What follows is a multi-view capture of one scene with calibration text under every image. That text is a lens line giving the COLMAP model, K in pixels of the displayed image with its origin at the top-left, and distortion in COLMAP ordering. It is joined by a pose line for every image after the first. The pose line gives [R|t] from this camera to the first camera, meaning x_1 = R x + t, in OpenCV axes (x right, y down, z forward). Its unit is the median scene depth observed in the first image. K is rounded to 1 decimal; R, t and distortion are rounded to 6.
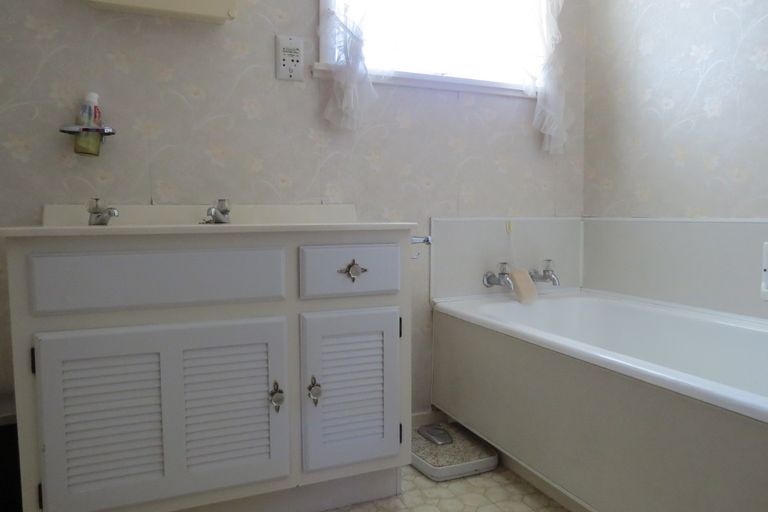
lens RADIAL K [[548.0, 0, 384.0], [0, 548.0, 256.0], [0, 0, 1]] dist [-0.027874, 0.005483]
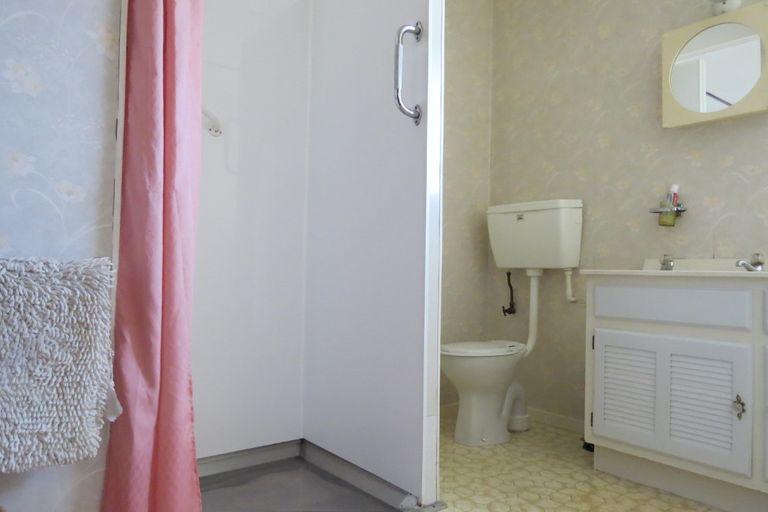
lens RADIAL K [[548.0, 0, 384.0], [0, 548.0, 256.0], [0, 0, 1]] dist [-0.027874, 0.005483]
pose [[0.241682, -0.017277, -0.970202, 0.741969], [-0.094361, 0.994684, -0.041219, 0.034183], [0.965757, 0.101511, 0.238767, -0.118911]]
